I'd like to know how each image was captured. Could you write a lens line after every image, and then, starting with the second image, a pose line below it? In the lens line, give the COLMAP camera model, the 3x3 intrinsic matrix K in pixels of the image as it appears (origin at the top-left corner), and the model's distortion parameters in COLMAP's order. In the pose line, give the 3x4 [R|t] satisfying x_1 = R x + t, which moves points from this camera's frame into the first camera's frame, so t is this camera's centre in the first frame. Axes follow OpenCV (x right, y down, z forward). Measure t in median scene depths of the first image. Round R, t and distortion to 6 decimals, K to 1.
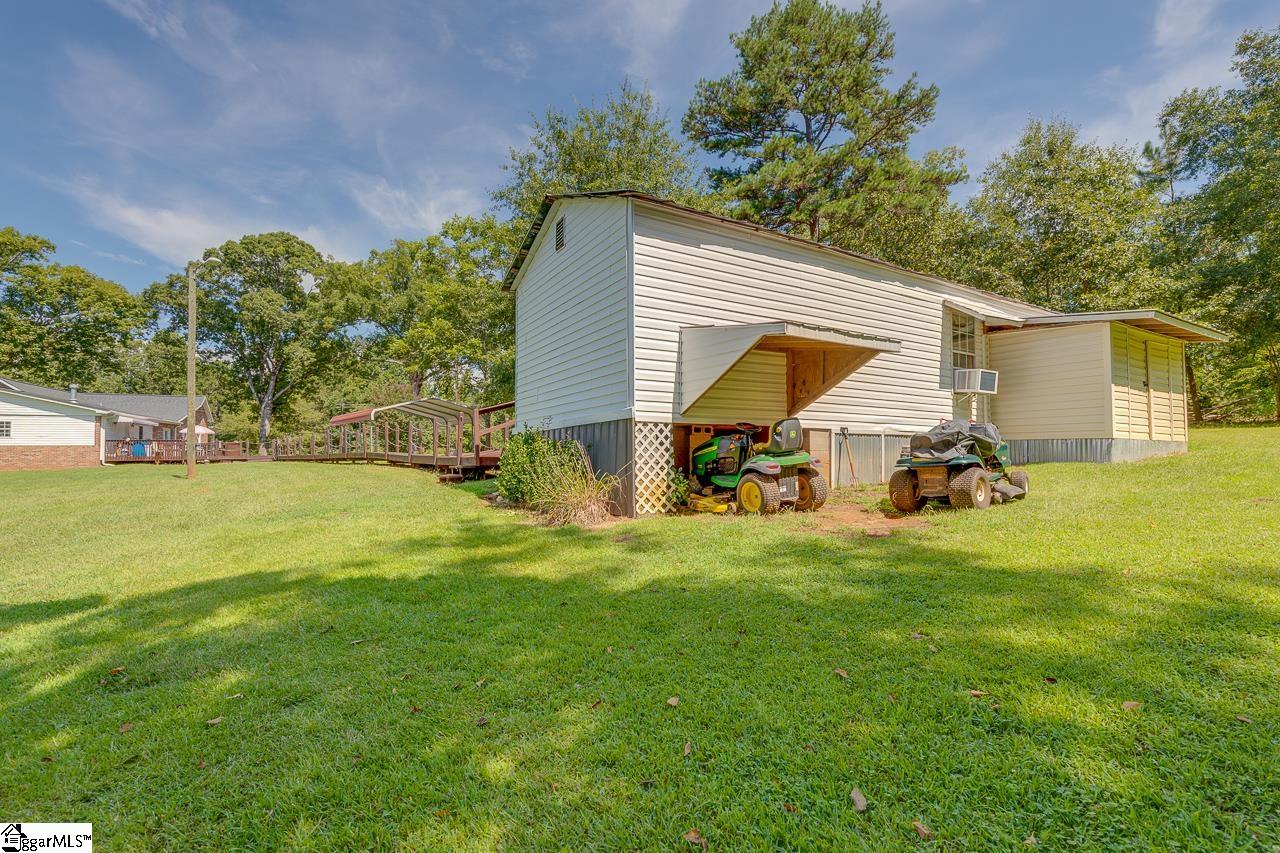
lens RADIAL K [[571.1, 0, 640.0], [0, 571.1, 426.5], [0, 0, 1]] dist [0.000604, -0.000363]
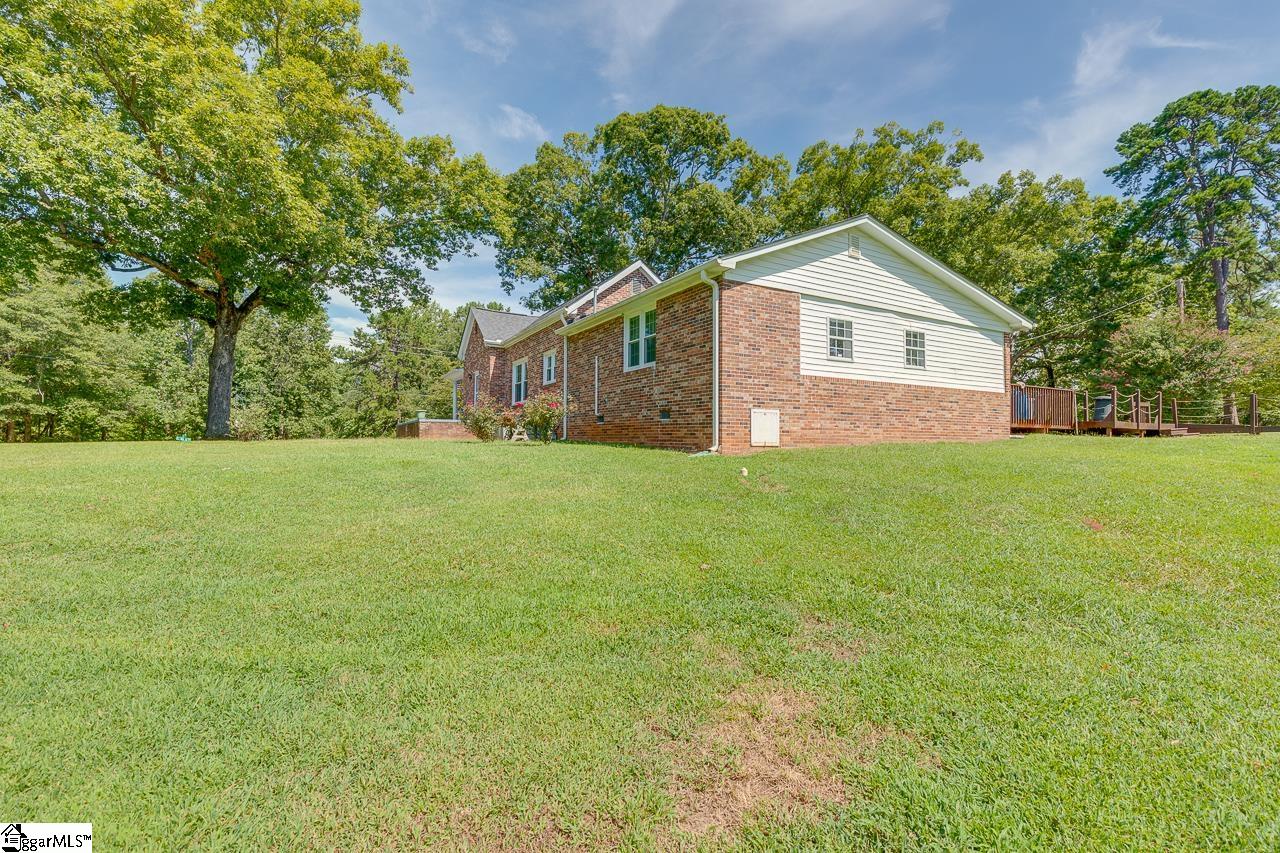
lens RADIAL K [[571.1, 0, 640.0], [0, 571.1, 426.5], [0, 0, 1]] dist [0.000604, -0.000363]
pose [[0.994904, 0.011336, 0.100184, -0.534639], [-0.010661, 0.999917, -0.007276, 0.027571], [-0.100258, 0.006170, 0.994942, 0.223981]]
